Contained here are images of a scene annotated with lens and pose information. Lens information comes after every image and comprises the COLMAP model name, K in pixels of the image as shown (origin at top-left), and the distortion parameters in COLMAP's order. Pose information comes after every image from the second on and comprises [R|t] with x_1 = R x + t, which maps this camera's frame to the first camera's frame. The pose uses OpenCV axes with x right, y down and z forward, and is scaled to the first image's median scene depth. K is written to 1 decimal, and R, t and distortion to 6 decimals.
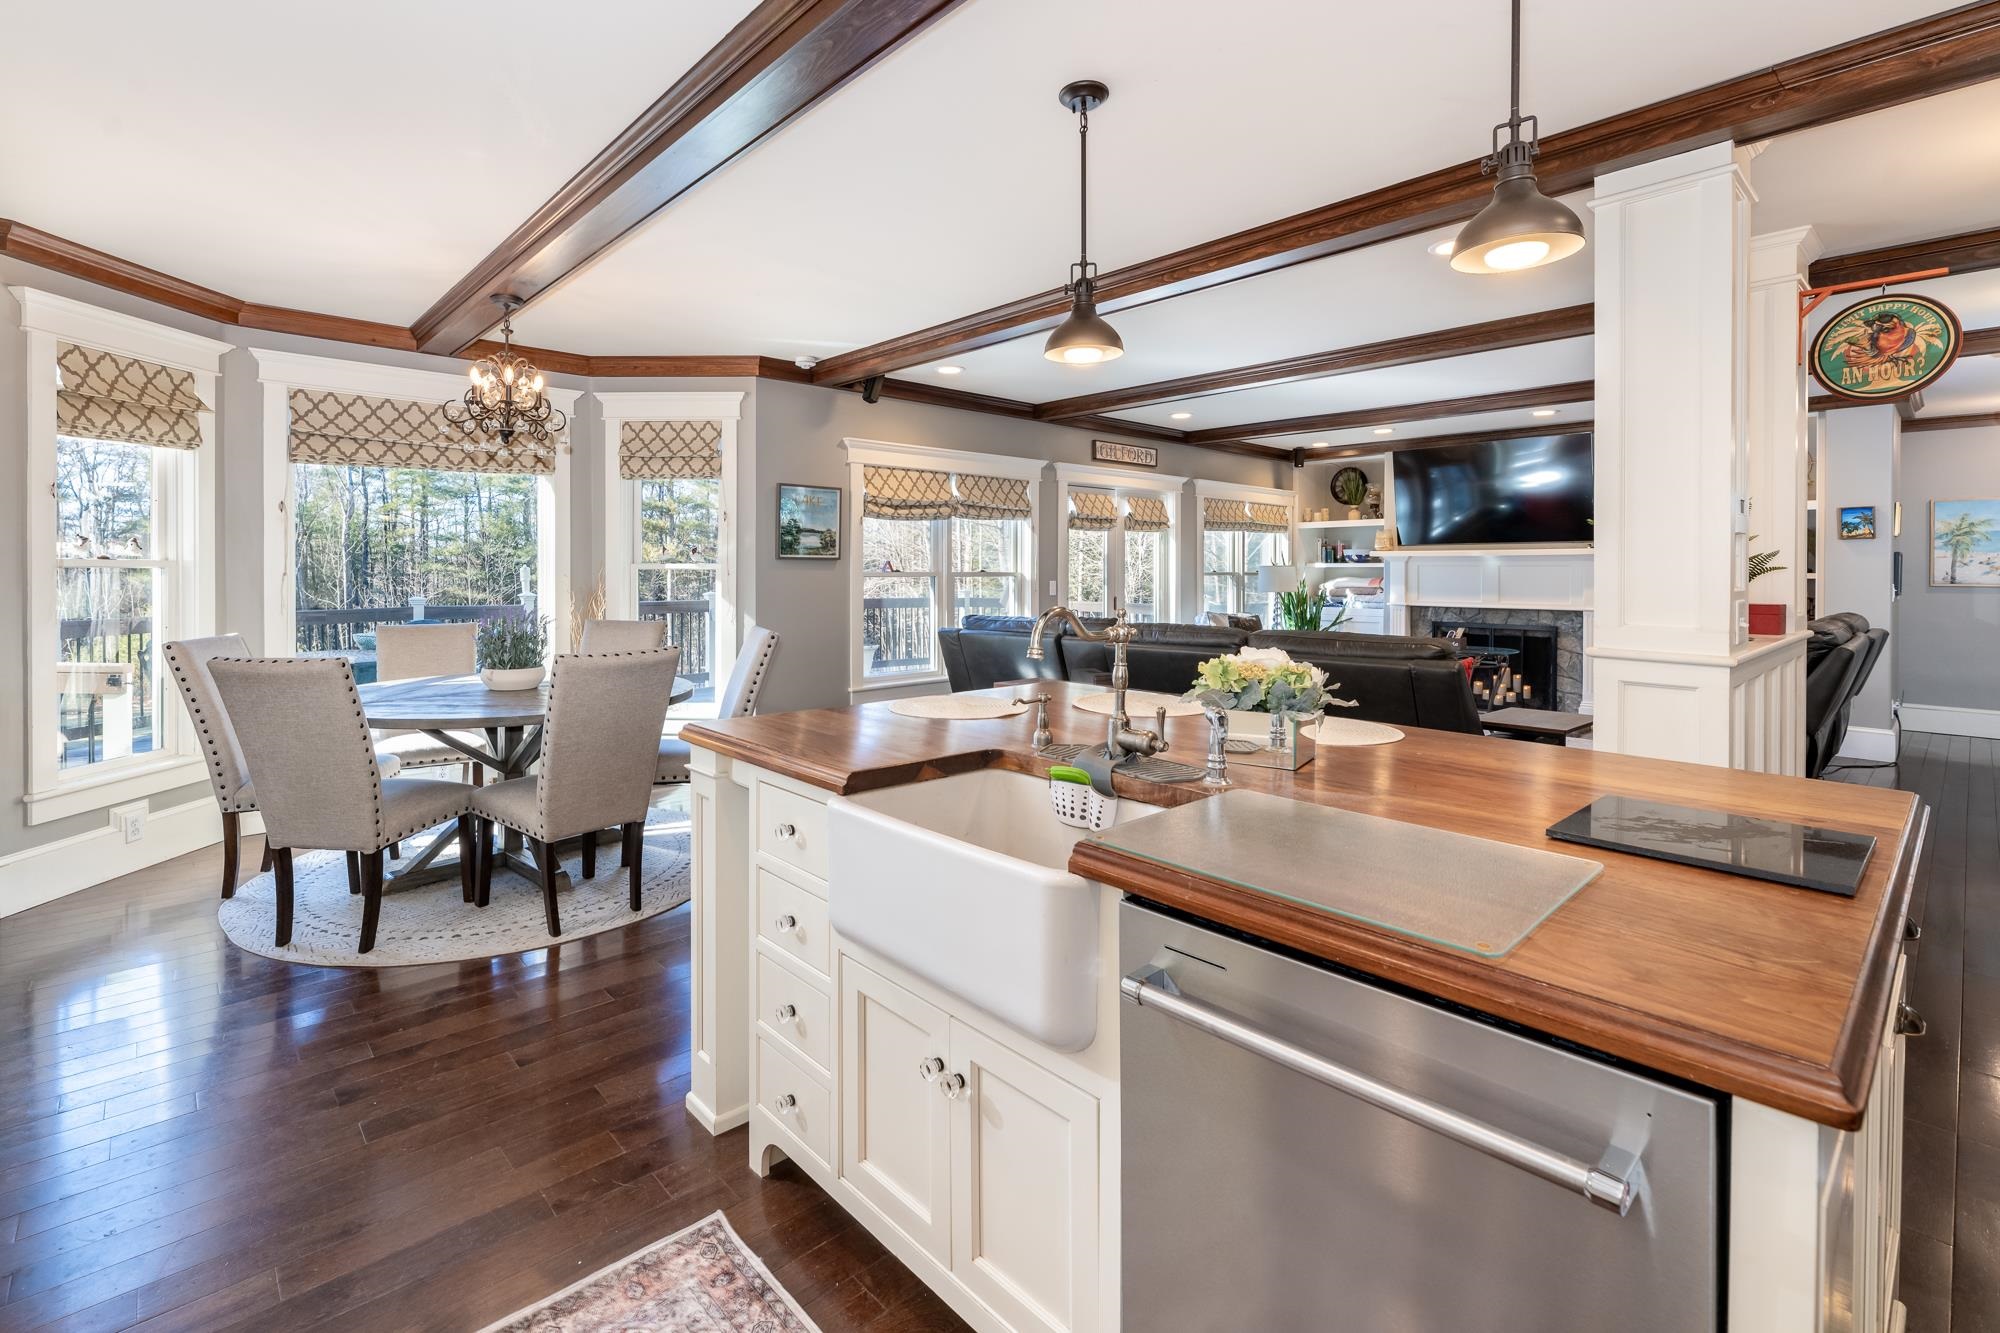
lens RADIAL K [[988.3, 0, 984.5], [0, 988.3, 559.5], [0, 0, 1]] dist [0.000600, 0.000990]
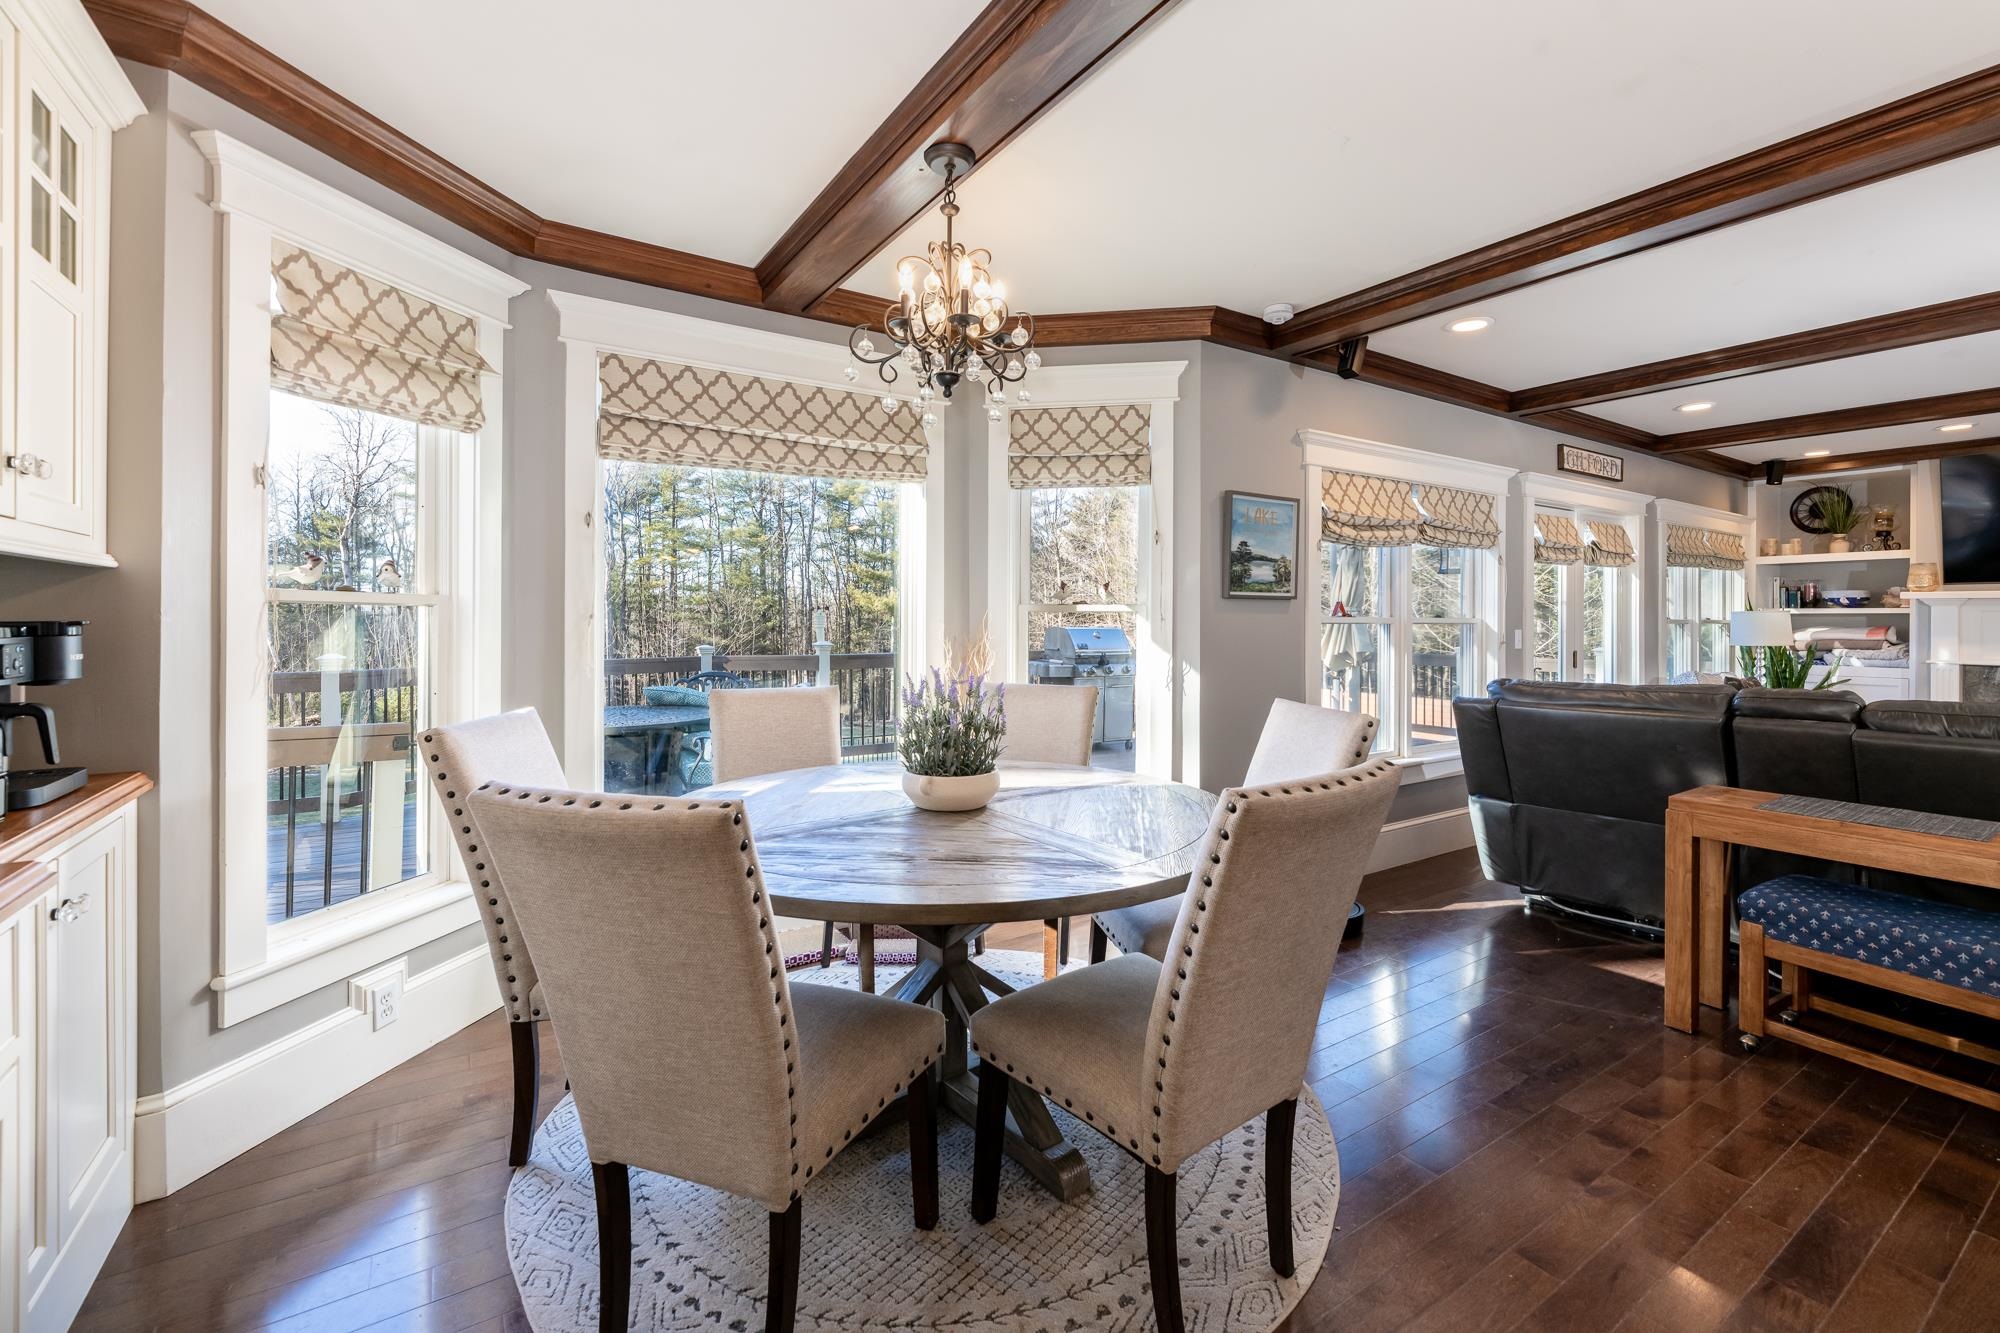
lens RADIAL K [[849.4, 0, 998.7], [0, 849.4, 602.4], [0, 0, 1]] dist [-0.000450, -0.000093]
pose [[0.991835, -0.000839, -0.127528, -0.295837], [-0.000427, 0.999951, -0.009899, 0.009328], [0.127530, 0.009872, 0.991786, 0.376968]]
